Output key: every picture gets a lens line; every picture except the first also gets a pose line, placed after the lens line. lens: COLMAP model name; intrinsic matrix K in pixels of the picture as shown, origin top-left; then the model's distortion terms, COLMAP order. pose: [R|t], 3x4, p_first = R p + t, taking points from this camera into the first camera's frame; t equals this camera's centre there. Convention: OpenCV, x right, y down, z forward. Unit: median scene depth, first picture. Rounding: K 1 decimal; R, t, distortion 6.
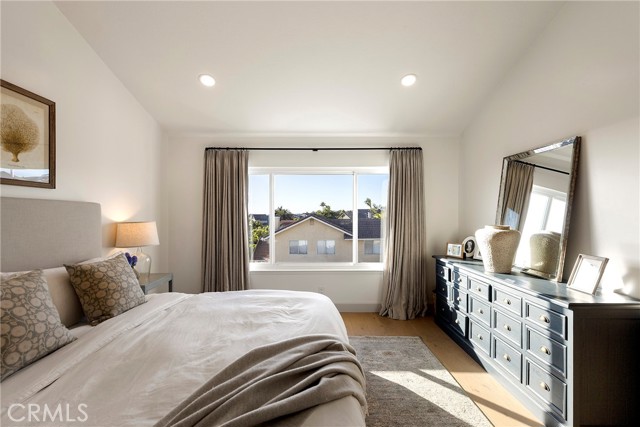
lens RADIAL K [[291.4, 0, 314.1], [0, 291.4, 216.1], [0, 0, 1]] dist [0.002909, 0.000134]
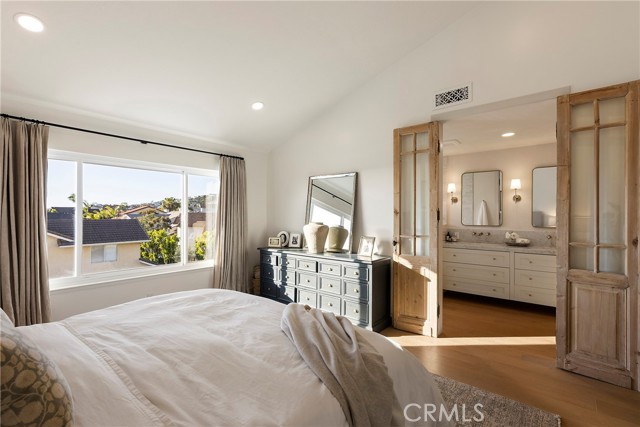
lens RADIAL K [[291.4, 0, 314.1], [0, 291.4, 216.1], [0, 0, 1]] dist [0.002909, 0.000134]
pose [[0.649354, 0.000836, 0.760486, -0.378552], [-0.000260, 1.000000, -0.000878, 0.001270], [-0.760486, 0.000373, 0.649354, 0.017091]]
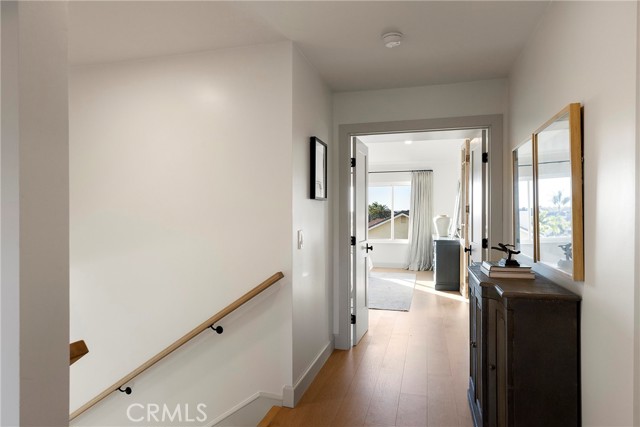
lens RADIAL K [[381.2, 0, 320.0], [0, 381.2, 213.5], [0, 0, 1]] dist [0.005431, 0.002578]
pose [[0.964174, -0.001118, -0.265270, 0.363819], [0.000911, 0.999999, -0.000904, 0.016884], [0.265270, 0.000630, 0.964174, -1.383410]]
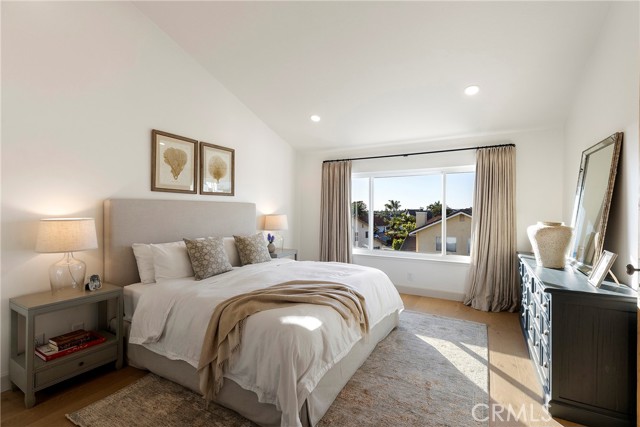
lens RADIAL K [[290.6, 0, 318.2], [0, 290.6, 208.6], [0, 0, 1]] dist [0.010019, 0.000116]
pose [[0.871545, 0.000302, -0.490316, 0.303348], [-0.004744, 0.999958, -0.007817, -0.001671], [0.490293, 0.009139, 0.871510, -0.216127]]
